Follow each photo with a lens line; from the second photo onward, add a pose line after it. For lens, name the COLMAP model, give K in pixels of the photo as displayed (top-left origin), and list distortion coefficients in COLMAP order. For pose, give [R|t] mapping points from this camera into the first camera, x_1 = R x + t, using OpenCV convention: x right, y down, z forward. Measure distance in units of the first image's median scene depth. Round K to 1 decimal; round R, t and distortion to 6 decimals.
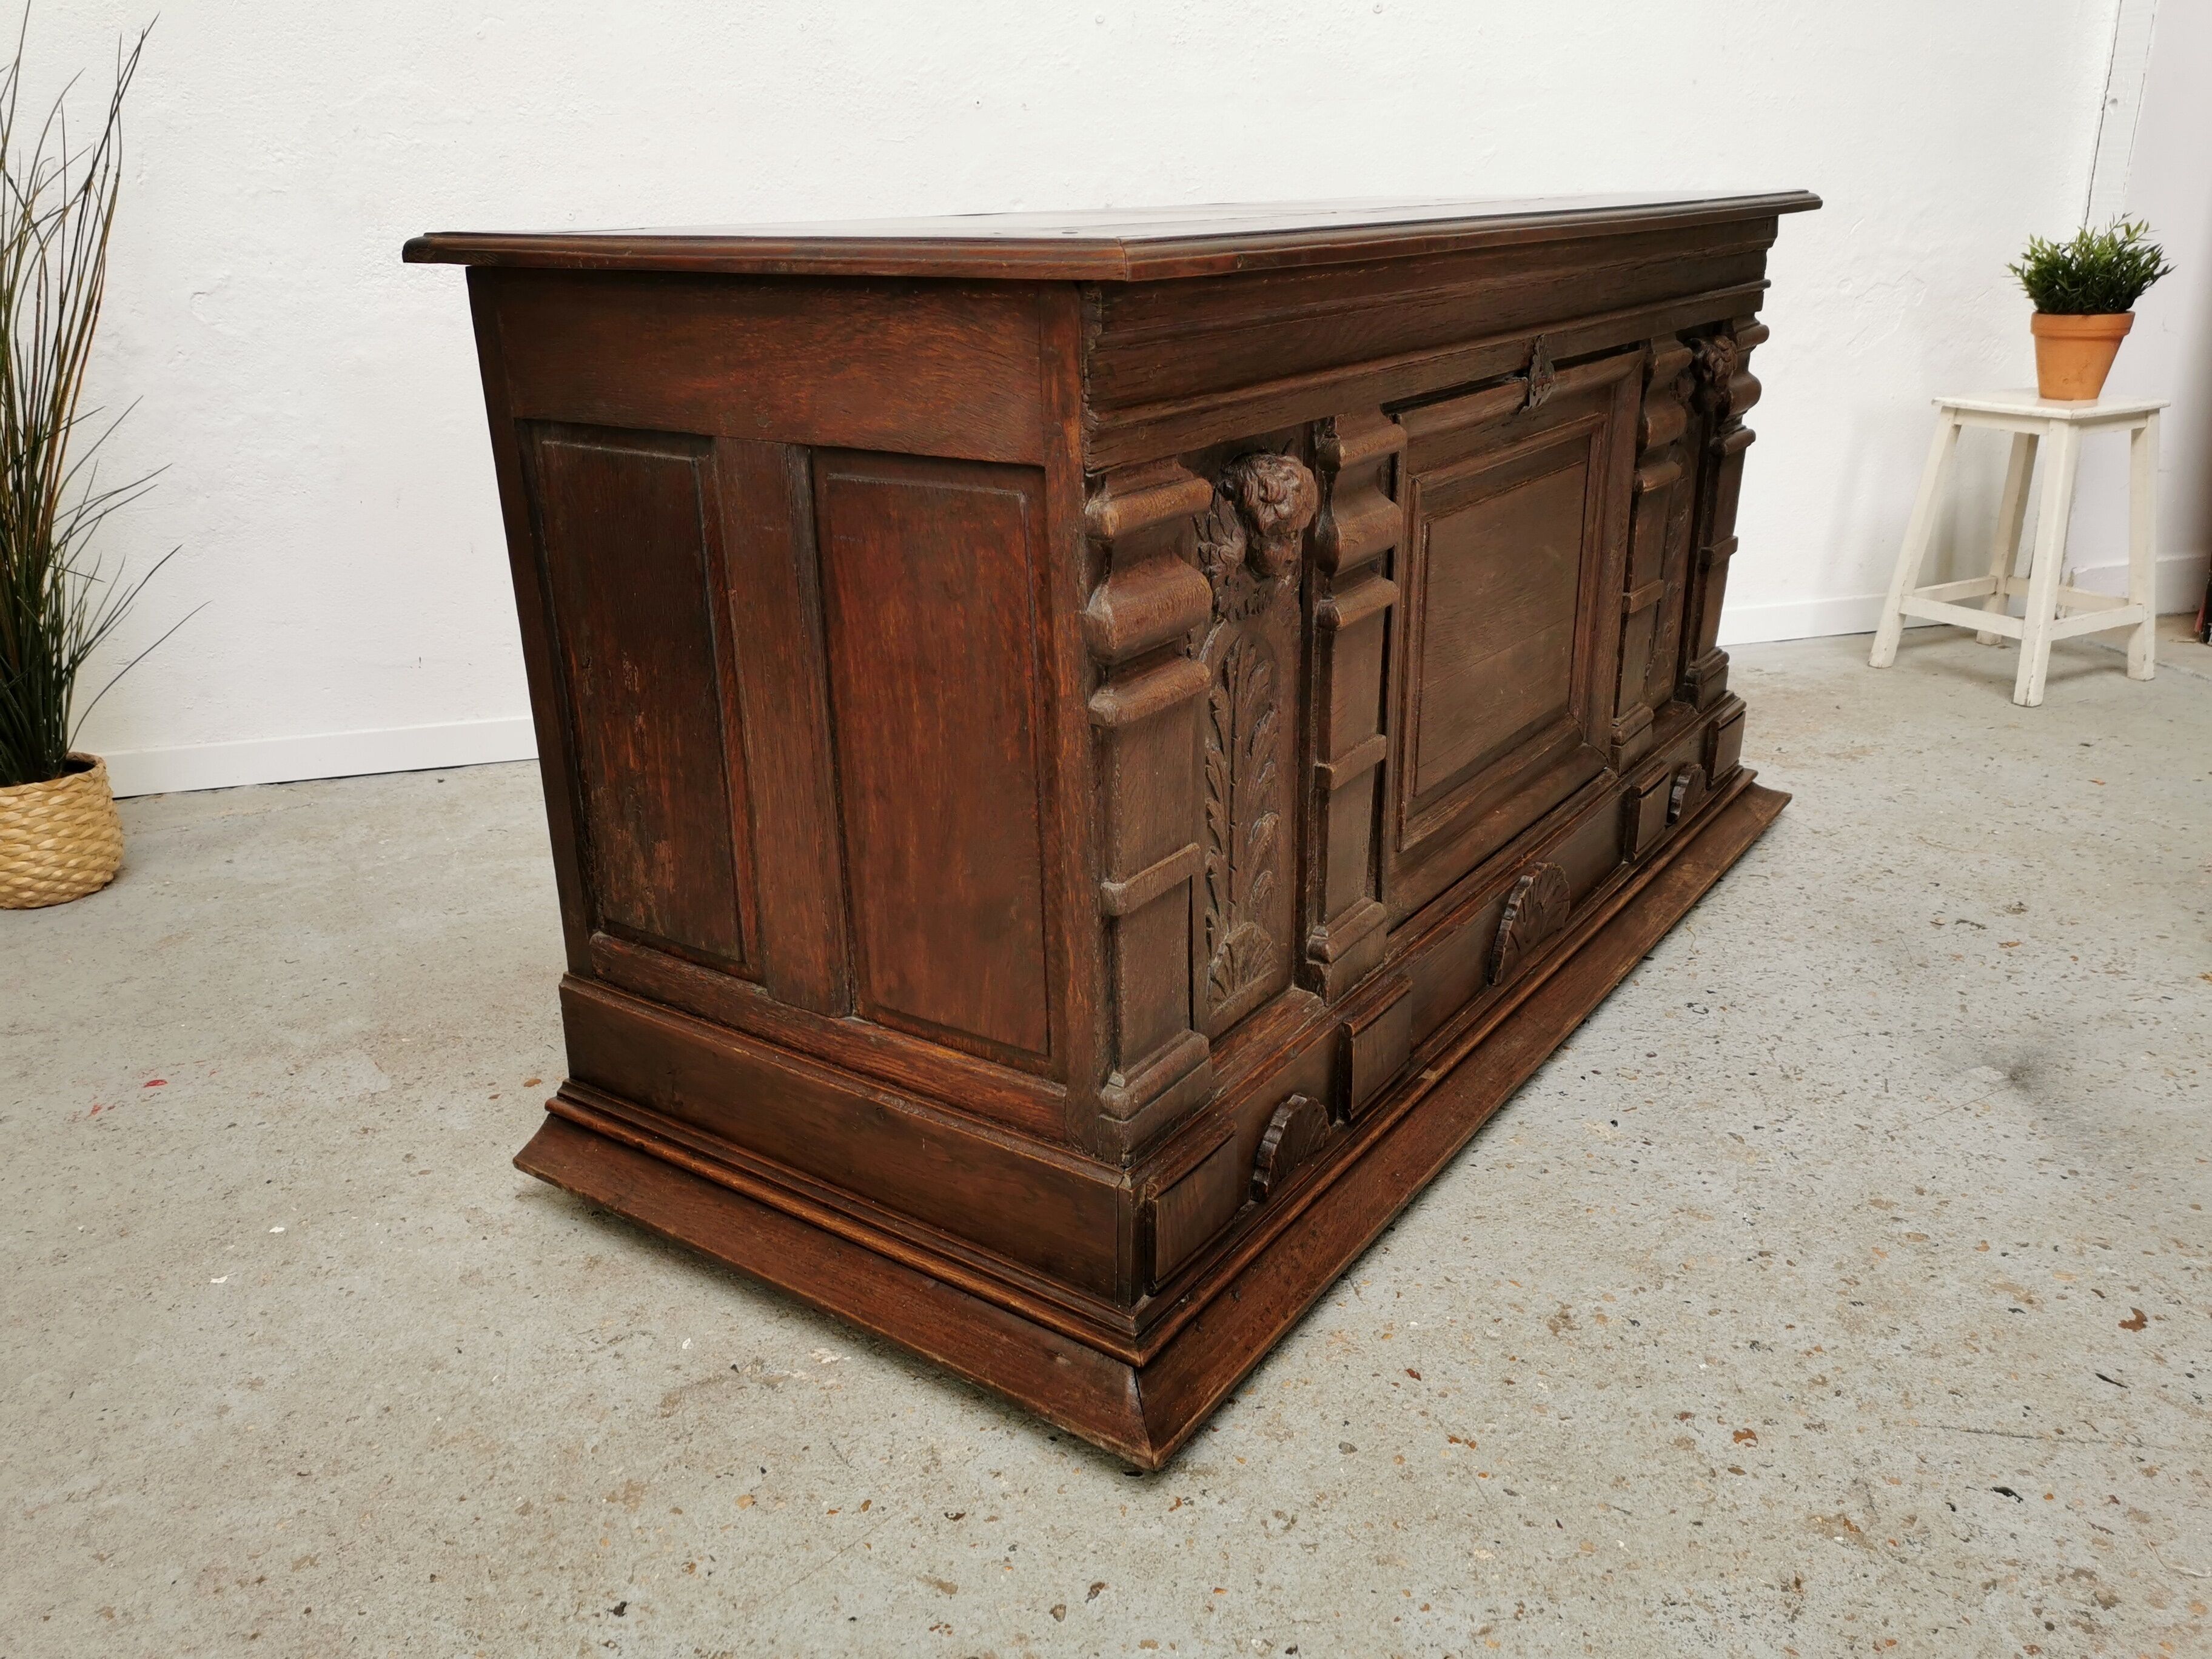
lens RADIAL K [[1711.2, 0, 1111.6], [0, 1711.2, 823.9], [0, 0, 1]] dist [0.056419, -0.055162]
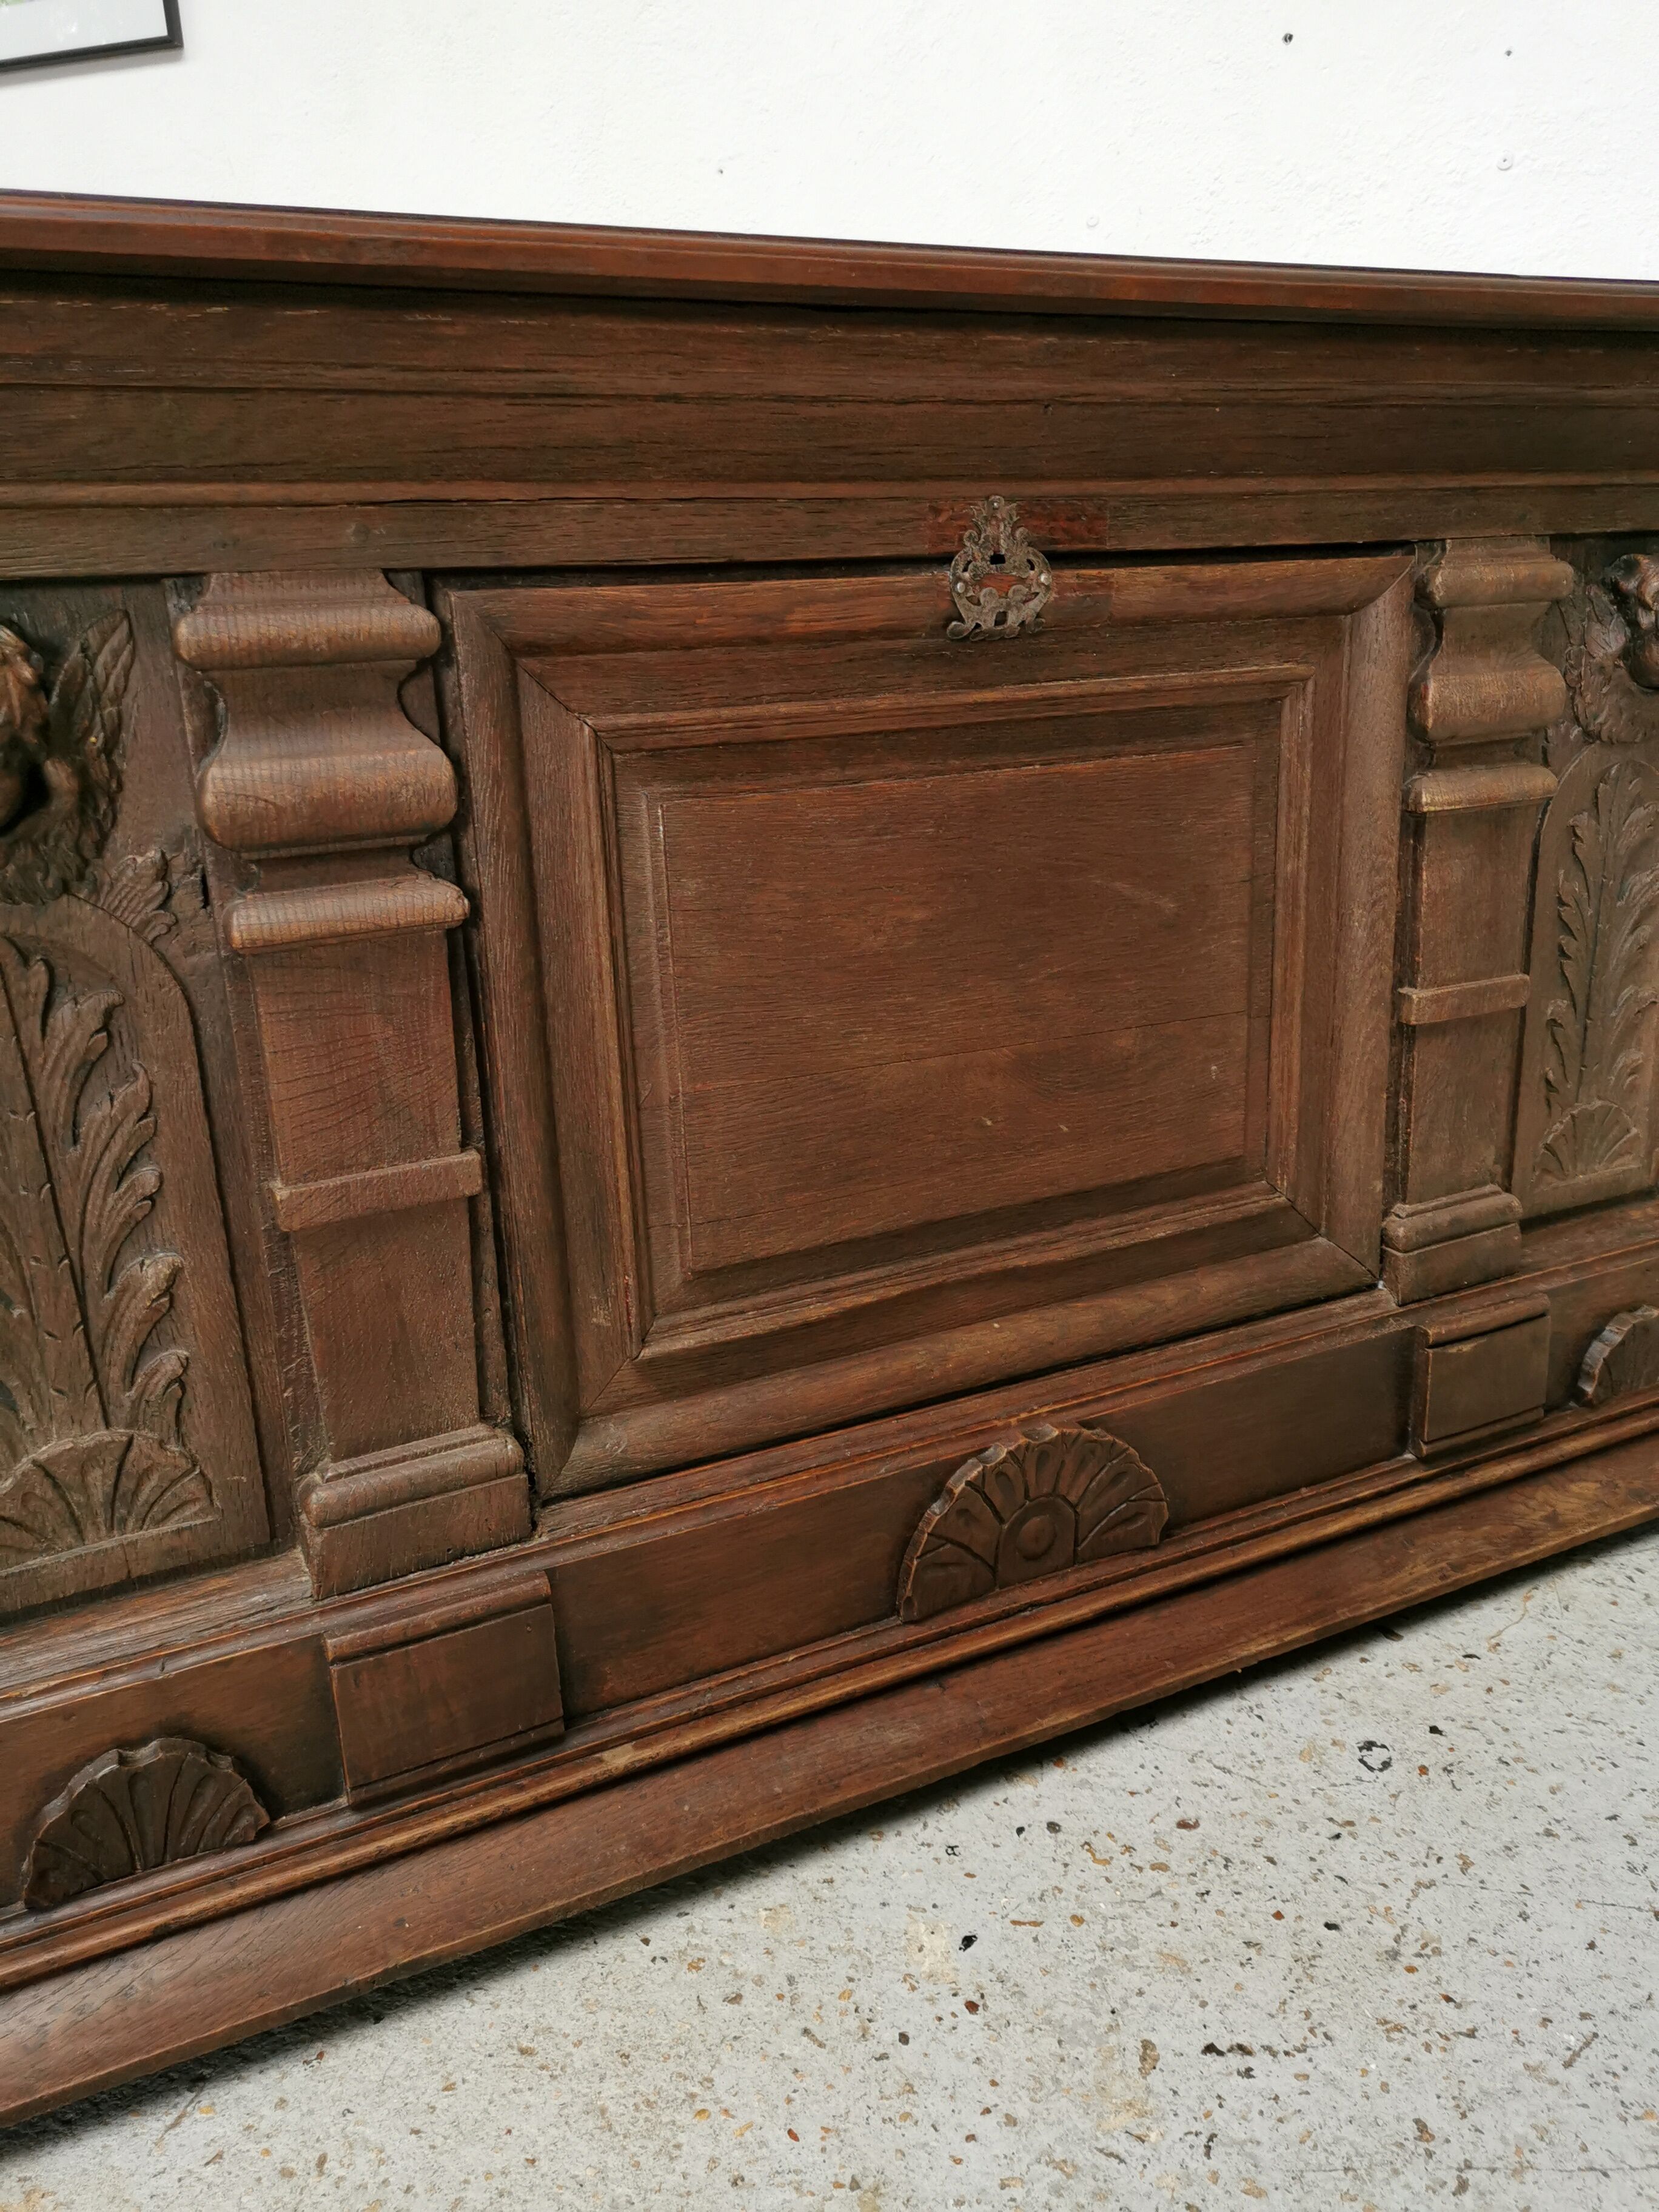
lens RADIAL K [[1711.2, 0, 829.5], [0, 1711.2, 1105.1], [0, 0, 1]] dist [0.056419, -0.055162]
pose [[0.876724, 0.114873, -0.467074, 0.479820], [-0.144236, 0.989162, -0.027462, -0.062456], [0.458858, 0.091446, 0.883791, 0.487088]]
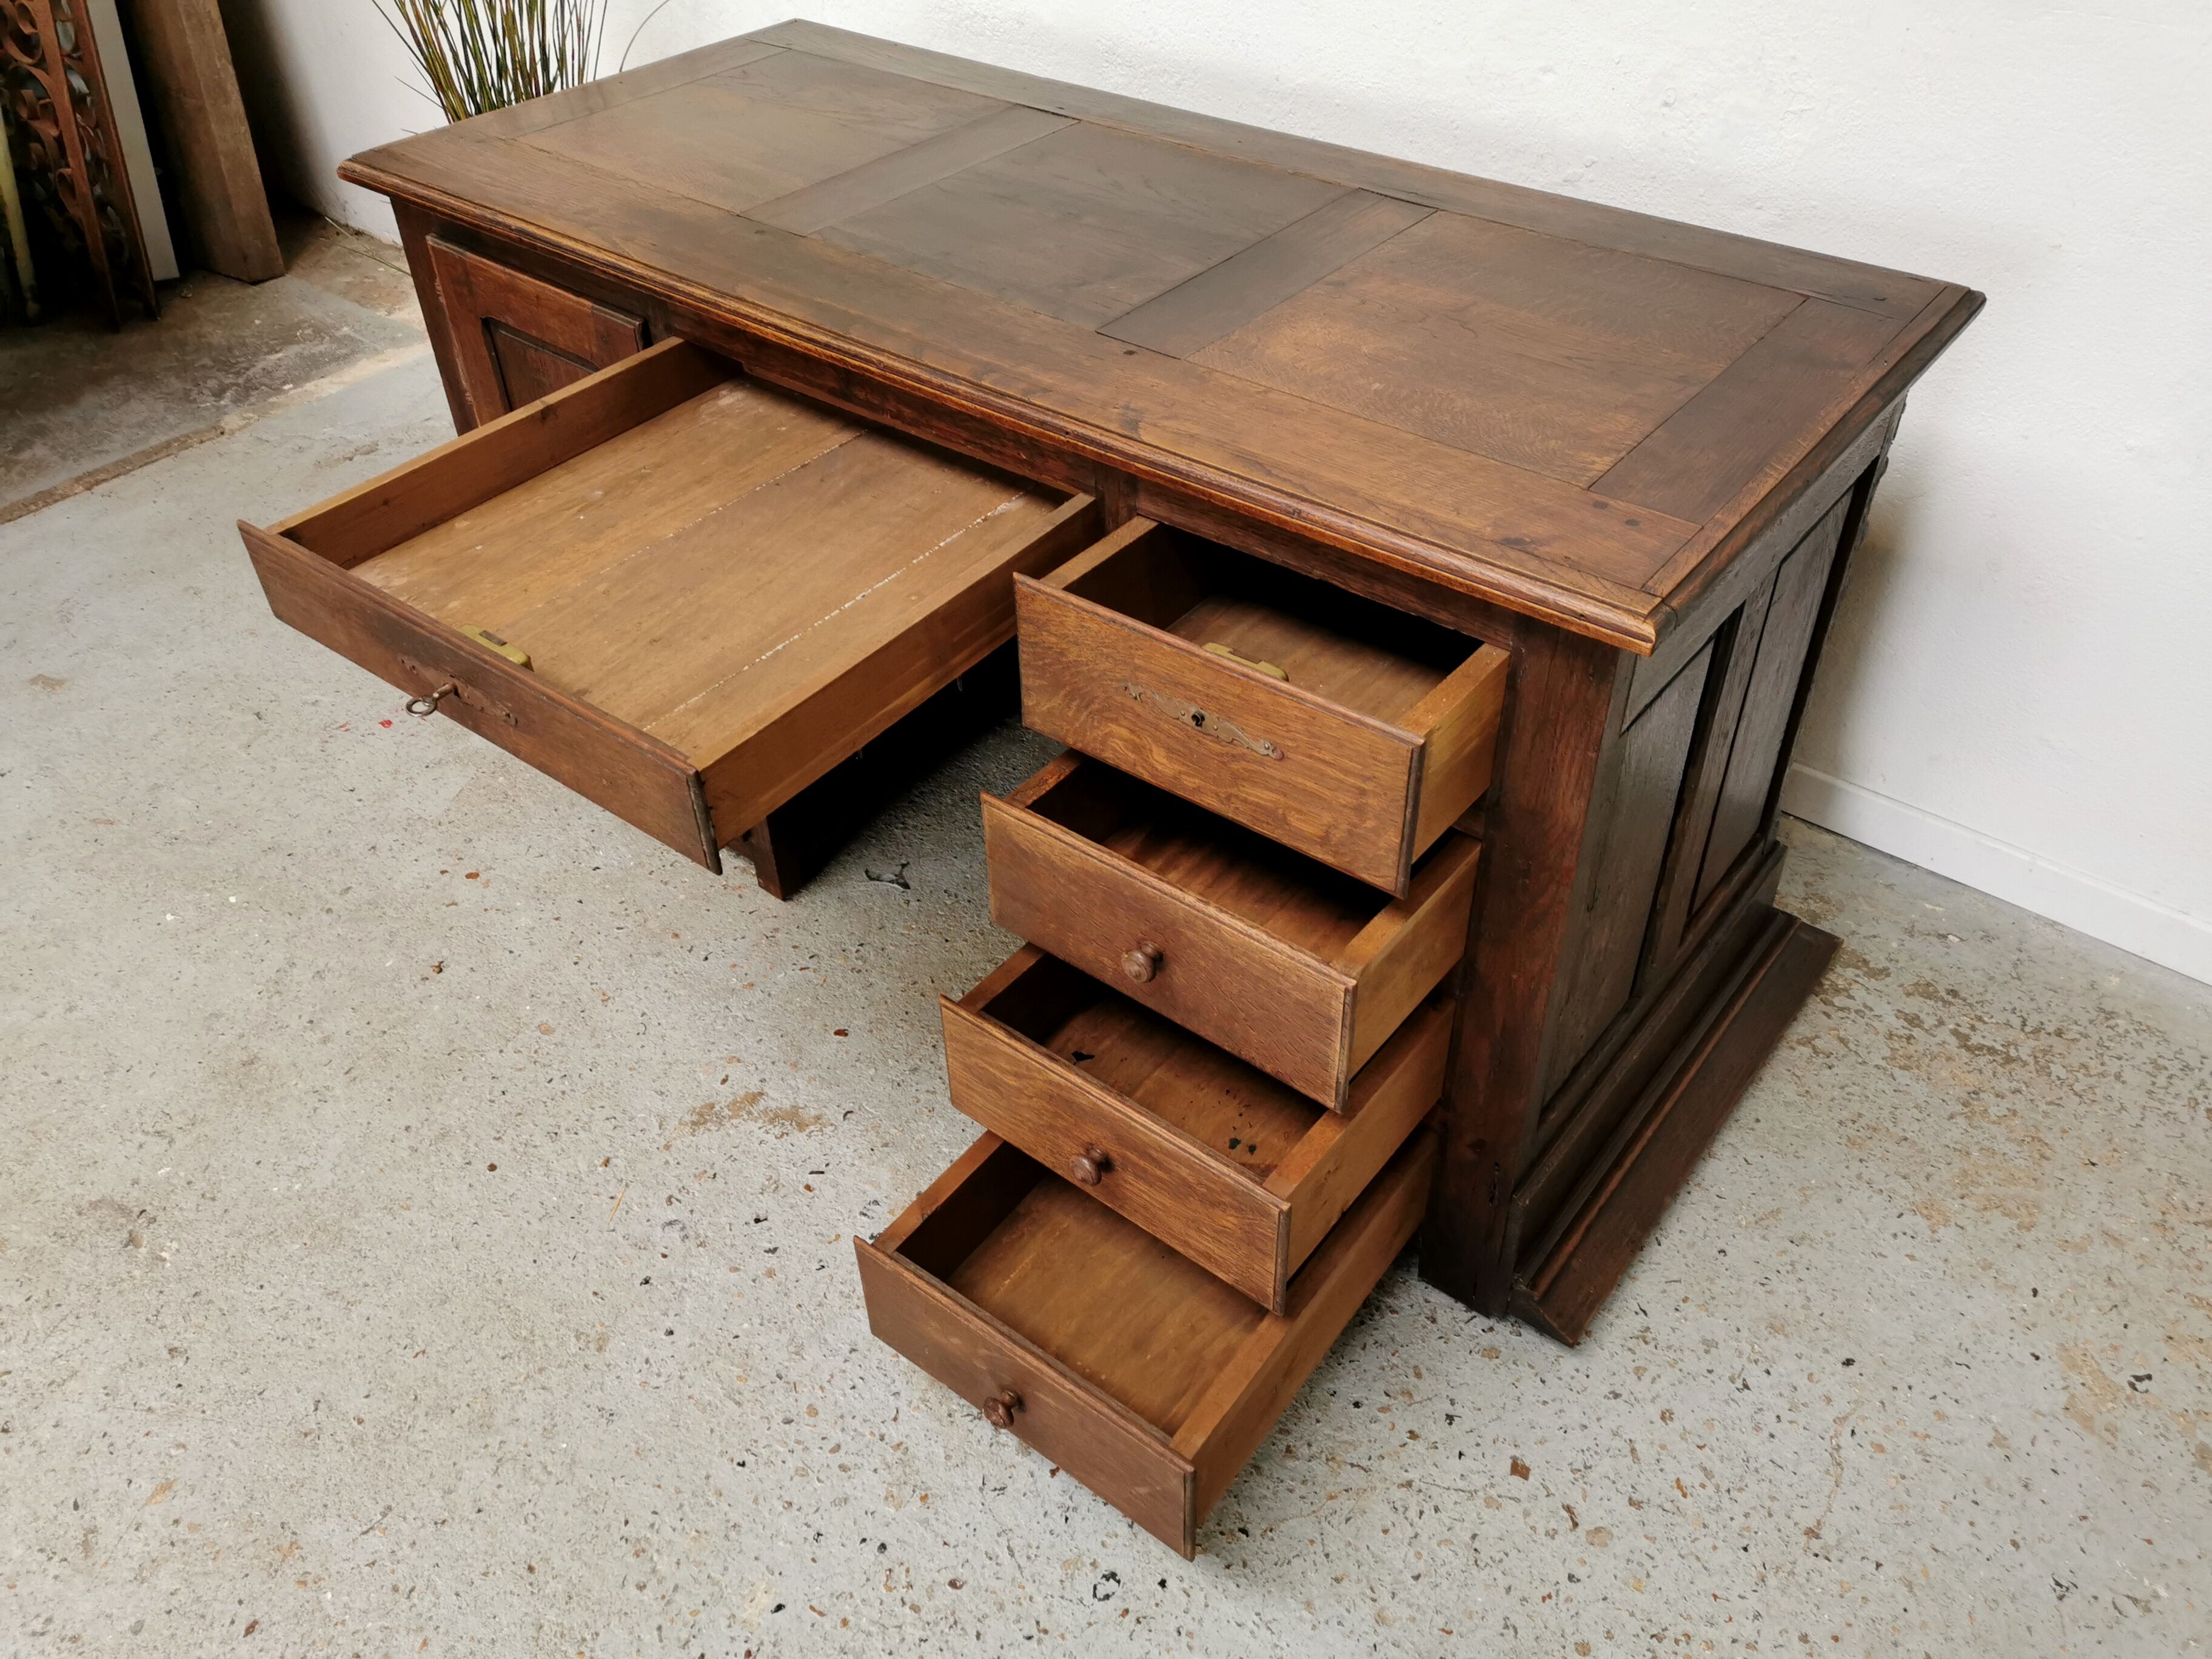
lens RADIAL K [[1711.2, 0, 1107.3], [0, 1711.2, 826.6], [0, 0, 1]] dist [0.056419, -0.055162]
pose [[0.587396, 0.531093, -0.610660, 0.730336], [-0.270653, 0.840020, 0.470227, -0.638349], [0.762701, -0.110933, 0.637166, 0.610500]]
